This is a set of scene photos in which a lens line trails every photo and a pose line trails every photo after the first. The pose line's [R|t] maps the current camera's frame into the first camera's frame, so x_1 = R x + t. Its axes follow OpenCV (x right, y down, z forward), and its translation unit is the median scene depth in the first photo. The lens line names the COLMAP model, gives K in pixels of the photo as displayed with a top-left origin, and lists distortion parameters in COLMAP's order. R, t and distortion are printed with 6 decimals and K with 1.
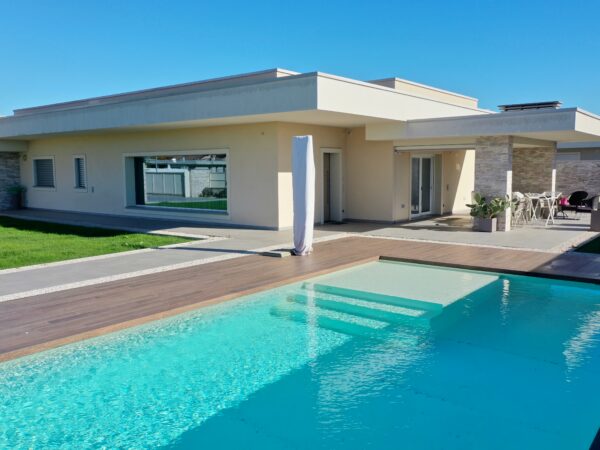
lens RADIAL K [[533.1, 0, 299.5], [0, 533.1, 224.4], [0, 0, 1]] dist [0.018181, -0.005114]
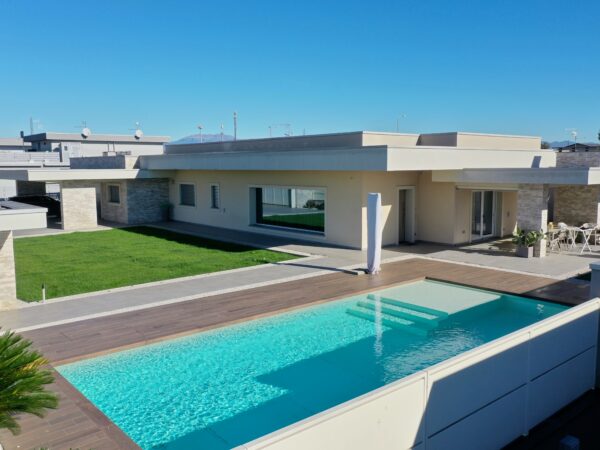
lens RADIAL K [[533.1, 0, 300.0], [0, 533.1, 224.8], [0, 0, 1]] dist [0.018181, -0.005114]
pose [[0.981855, 0.021571, -0.188403, 0.061319], [-0.020045, 0.999749, 0.010002, -0.065116], [0.188572, -0.006044, 0.982041, -0.355744]]
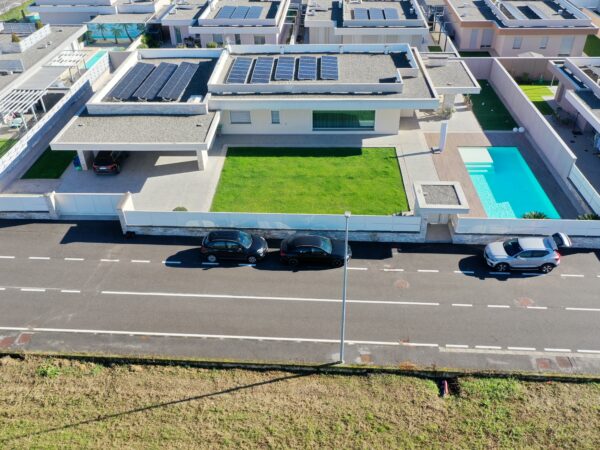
lens RADIAL K [[533.1, 0, 298.9], [0, 533.1, 223.8], [0, 0, 1]] dist [0.018181, -0.005114]
pose [[0.808959, -0.349219, 0.472897, -2.142461], [0.074582, 0.858899, 0.506686, -1.148661], [-0.583115, -0.374619, 0.720859, -1.051701]]
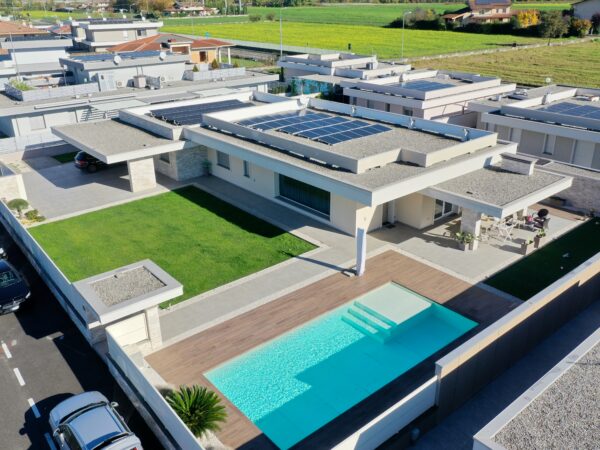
lens RADIAL K [[533.1, 0, 299.5], [0, 533.1, 224.6], [0, 0, 1]] dist [0.018181, -0.005114]
pose [[0.979521, 0.073411, -0.187480, 0.126744], [-0.013302, 0.952721, 0.303556, -0.642827], [0.200900, -0.294846, 0.934187, -0.881907]]
